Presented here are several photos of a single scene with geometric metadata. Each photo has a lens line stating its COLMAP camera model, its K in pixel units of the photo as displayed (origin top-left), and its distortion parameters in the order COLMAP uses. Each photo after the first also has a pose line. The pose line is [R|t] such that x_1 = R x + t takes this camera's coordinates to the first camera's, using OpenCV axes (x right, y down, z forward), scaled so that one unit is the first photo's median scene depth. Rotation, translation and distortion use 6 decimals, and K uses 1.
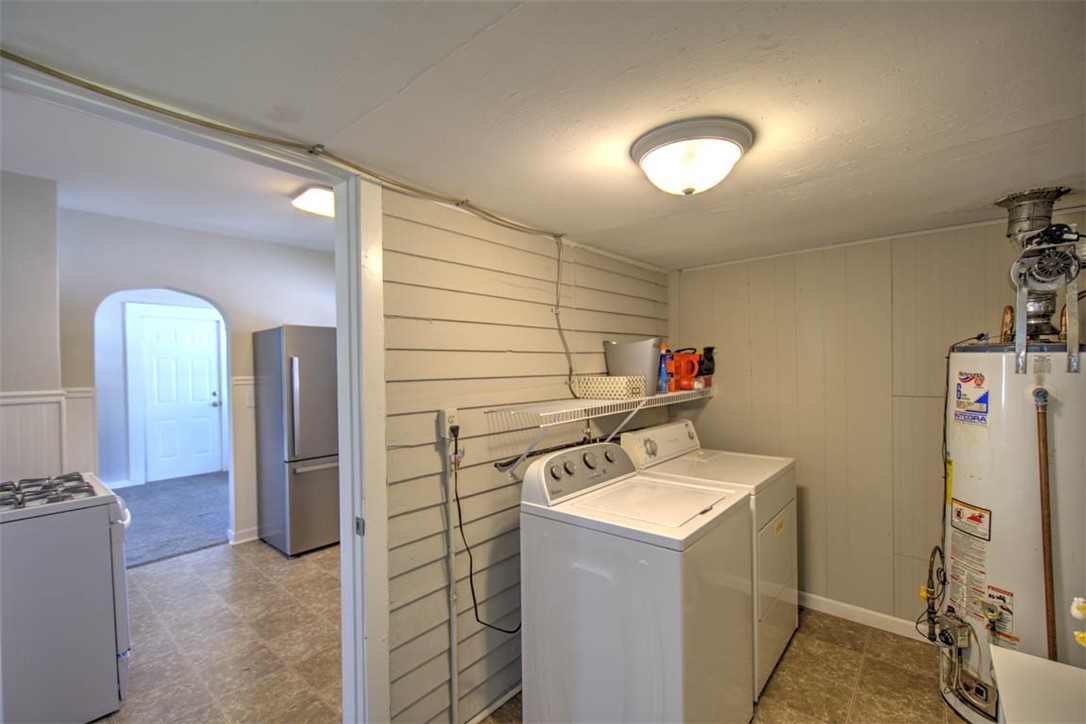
lens RADIAL K [[464.9, 0, 542.3], [0, 464.9, 368.7], [0, 0, 1]] dist [0.001220, -0.000500]
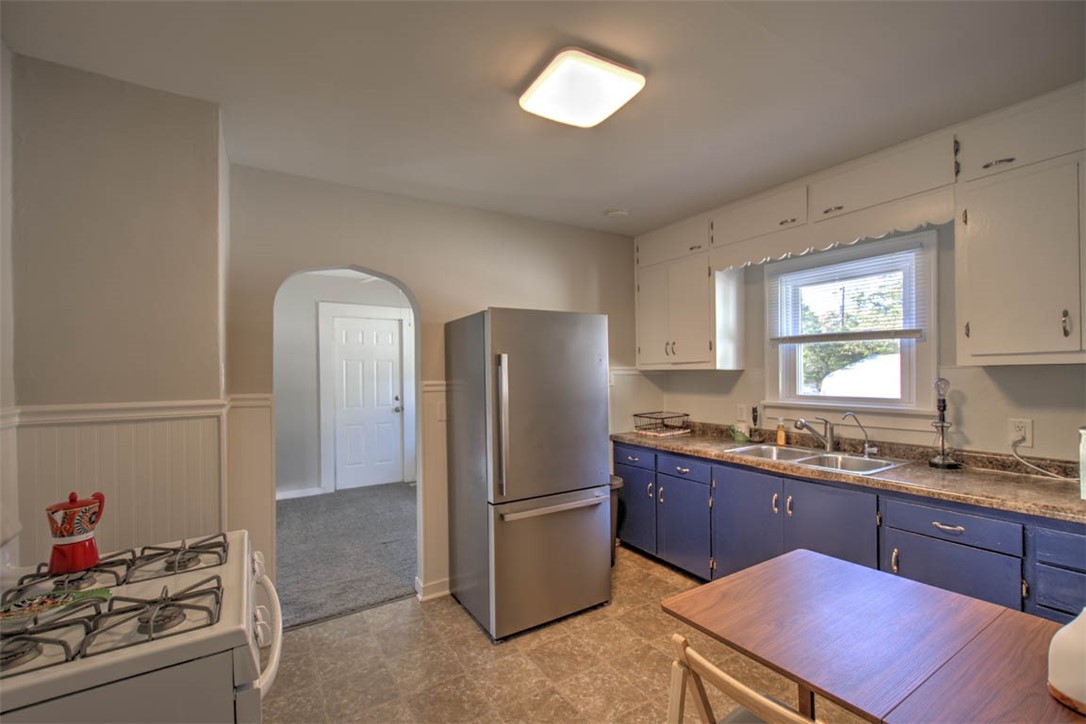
lens RADIAL K [[464.9, 0, 540.8], [0, 464.9, 370.9], [0, 0, 1]] dist [0.001220, -0.000500]
pose [[0.953951, 0.002549, -0.299951, -0.245234], [-0.004225, 0.999979, -0.004941, 0.003513], [0.299932, 0.005981, 0.953942, 0.320998]]
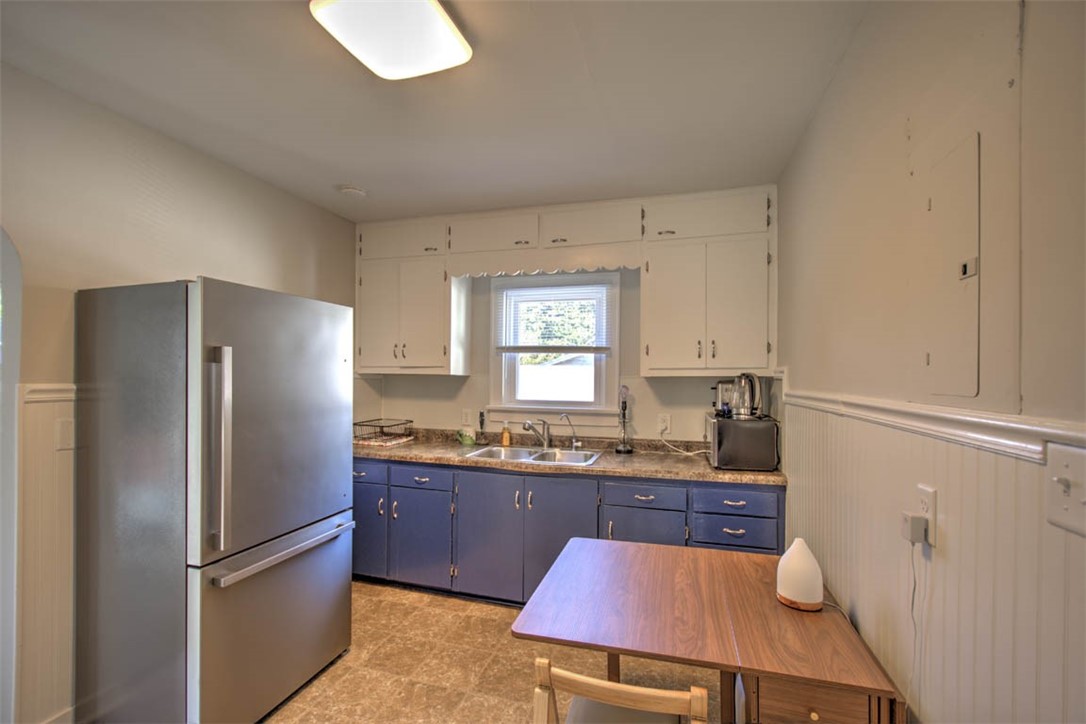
lens RADIAL K [[464.9, 0, 548.4], [0, 464.9, 372.7], [0, 0, 1]] dist [0.001220, -0.000500]
pose [[0.913179, 0.027204, 0.406651, -0.382673], [-0.020553, 0.999574, -0.020716, 0.005570], [-0.407041, 0.010560, 0.913349, 0.382494]]
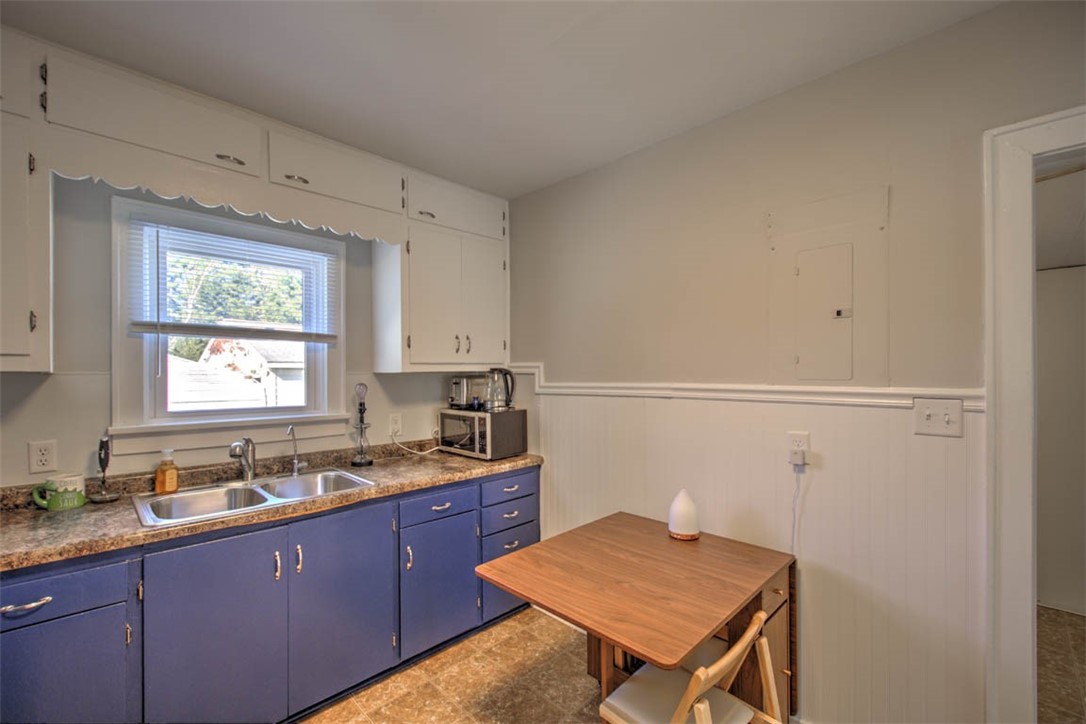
lens RADIAL K [[464.9, 0, 530.1], [0, 464.9, 371.0], [0, 0, 1]] dist [0.001220, -0.000500]
pose [[0.093112, 0.022219, 0.995408, -0.581685], [0.007192, 0.999710, -0.022988, 0.007980], [-0.995630, 0.009299, 0.092925, 0.789627]]
